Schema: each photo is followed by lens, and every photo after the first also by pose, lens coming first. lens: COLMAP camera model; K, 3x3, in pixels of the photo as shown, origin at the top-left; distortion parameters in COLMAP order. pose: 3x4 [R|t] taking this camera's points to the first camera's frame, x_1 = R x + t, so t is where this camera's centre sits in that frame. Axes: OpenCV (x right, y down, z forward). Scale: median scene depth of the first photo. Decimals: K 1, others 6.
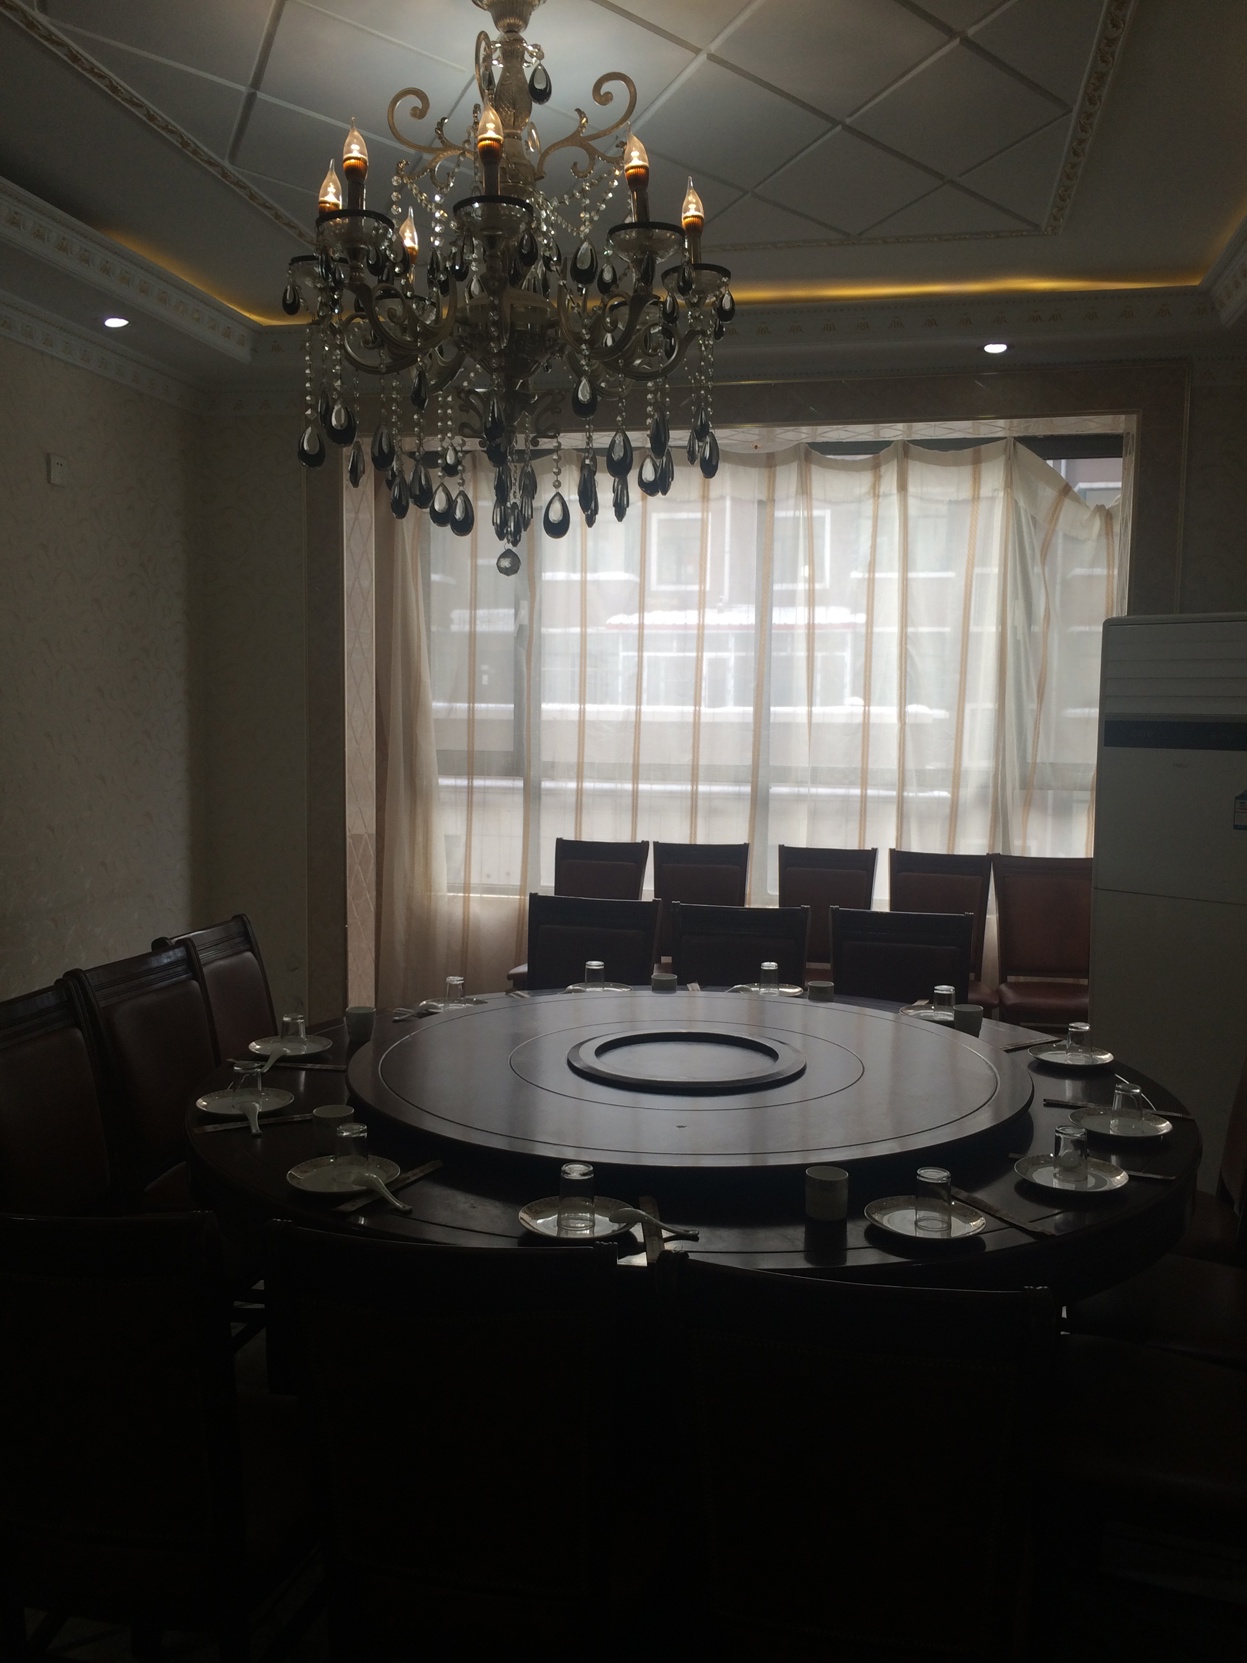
lens RADIAL K [[1427.3, 0, 624.0], [0, 1427.3, 819.3], [0, 0, 1]] dist [0.014666, 0.005769]
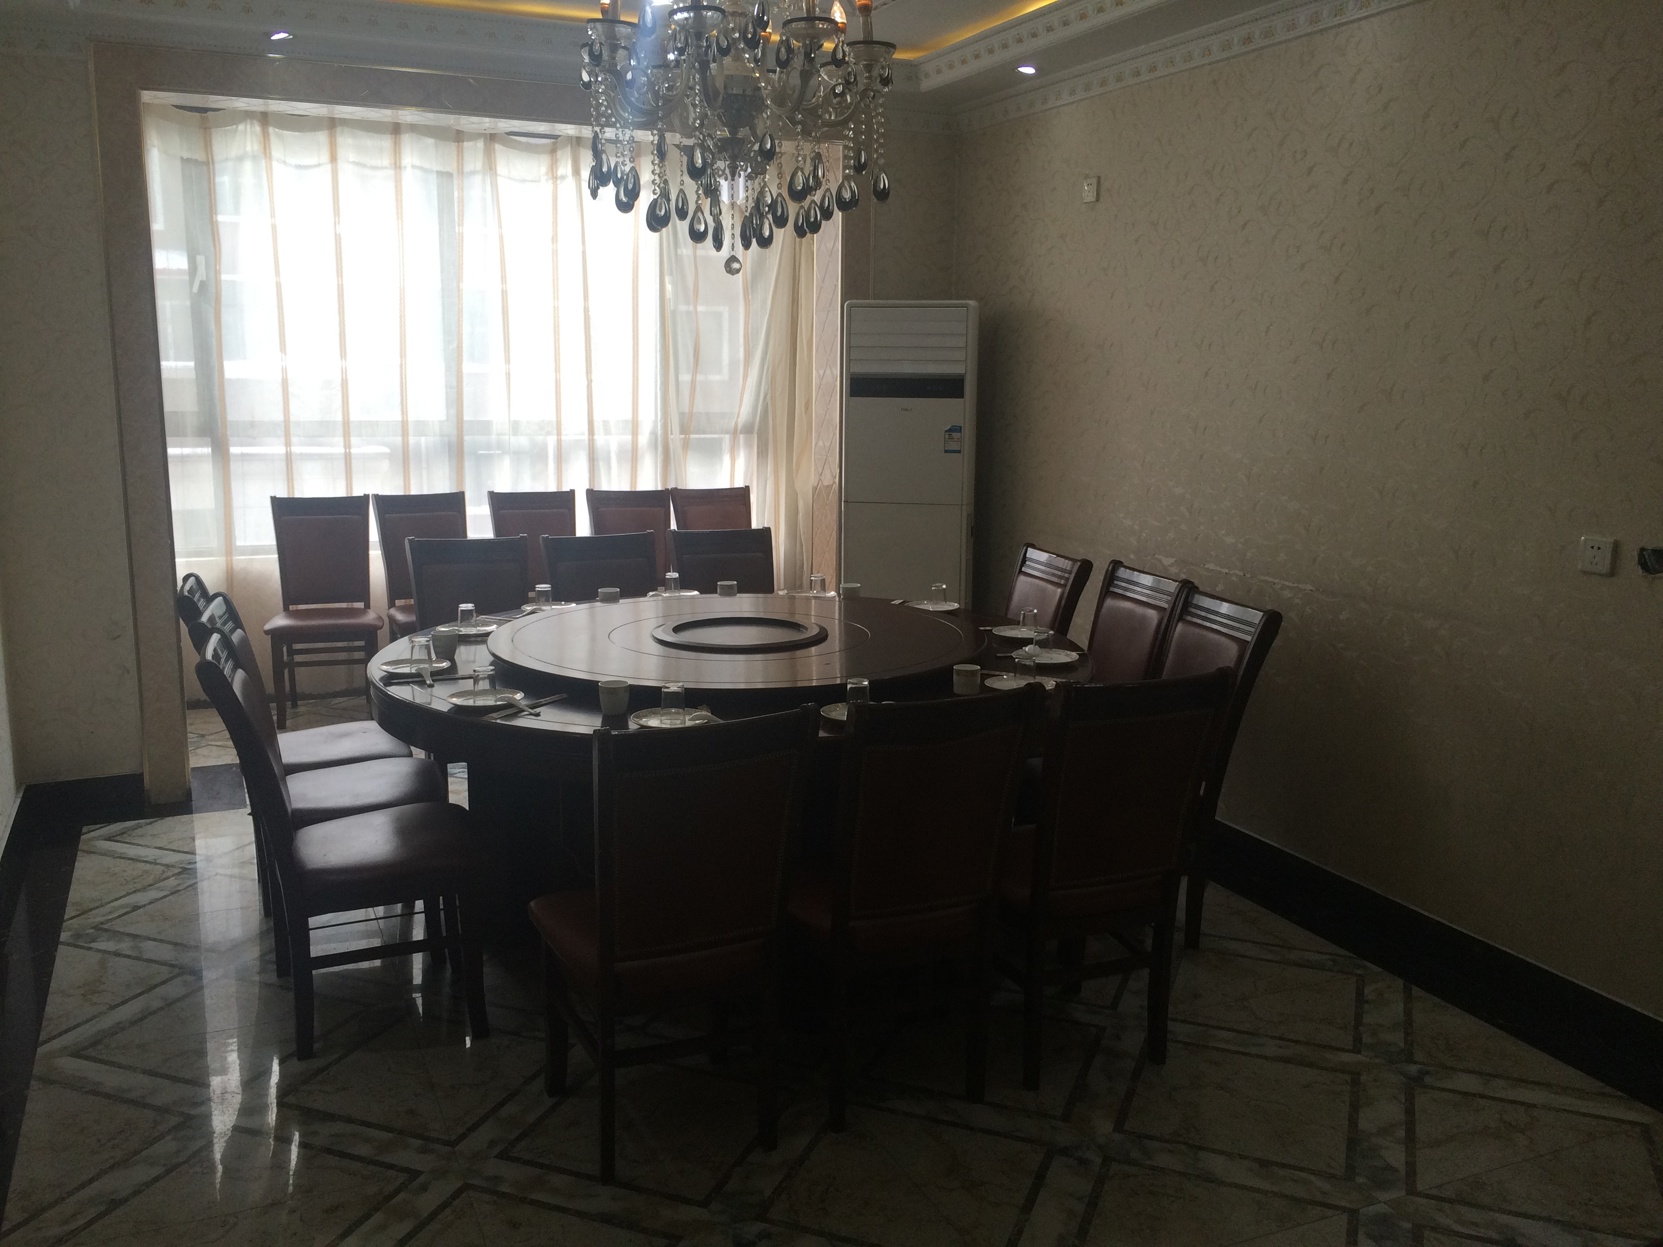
lens RADIAL K [[1427.3, 0, 827.4], [0, 1427.3, 631.1], [0, 0, 1]] dist [0.014666, 0.005769]
pose [[0.801923, -0.110073, 0.587199, -0.353235], [0.045567, 0.991287, 0.123591, 0.000486], [-0.595687, -0.072353, 0.799952, -0.064359]]
